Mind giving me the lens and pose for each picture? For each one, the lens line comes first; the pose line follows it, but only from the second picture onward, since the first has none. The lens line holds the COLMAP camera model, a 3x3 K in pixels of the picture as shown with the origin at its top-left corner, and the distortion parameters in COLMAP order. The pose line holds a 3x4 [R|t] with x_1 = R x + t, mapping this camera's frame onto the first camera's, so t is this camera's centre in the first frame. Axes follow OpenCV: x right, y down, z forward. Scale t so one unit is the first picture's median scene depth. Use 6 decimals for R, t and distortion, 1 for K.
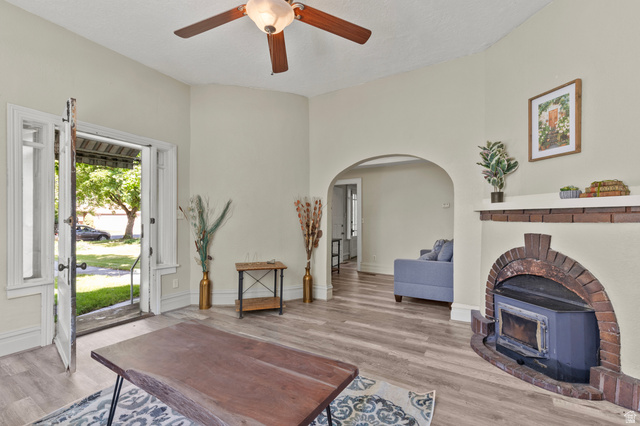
lens RADIAL K [[290.1, 0, 318.4], [0, 290.1, 216.8], [0, 0, 1]] dist [0.004735, 0.000162]
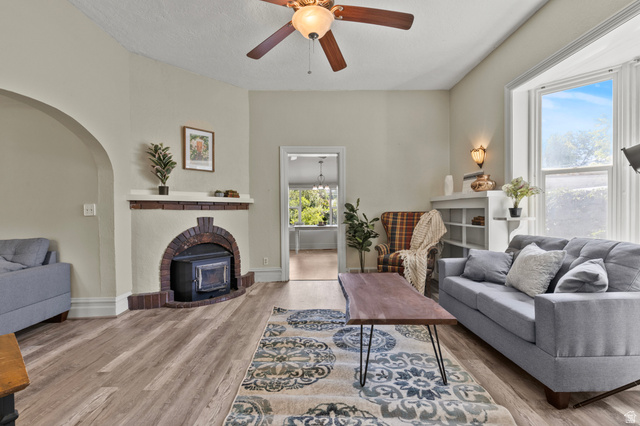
lens RADIAL K [[290.1, 0, 313.6], [0, 290.1, 212.9], [0, 0, 1]] dist [0.004735, 0.000162]
pose [[-0.520269, 0.001236, 0.854001, -0.891614], [0.003725, 0.999993, 0.000823, 0.034479], [-0.853994, 0.003609, -0.520270, 1.258480]]
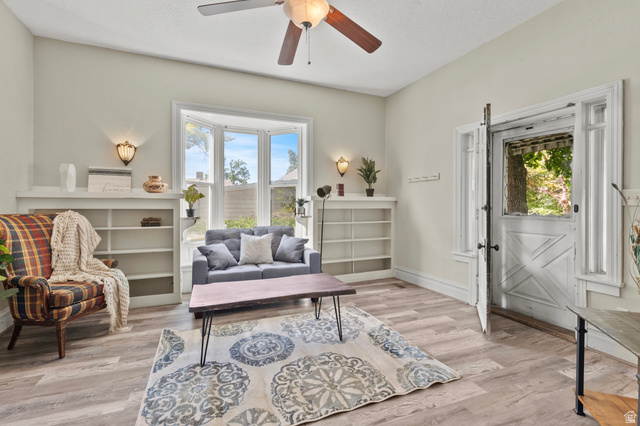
lens RADIAL K [[290.1, 0, 322.5], [0, 290.1, 208.1], [0, 0, 1]] dist [0.004735, 0.000162]
pose [[-0.577727, 0.004619, -0.816217, 0.505910], [0.007001, 0.999975, 0.000704, 0.016346], [0.816200, -0.005307, -0.577745, 1.301775]]
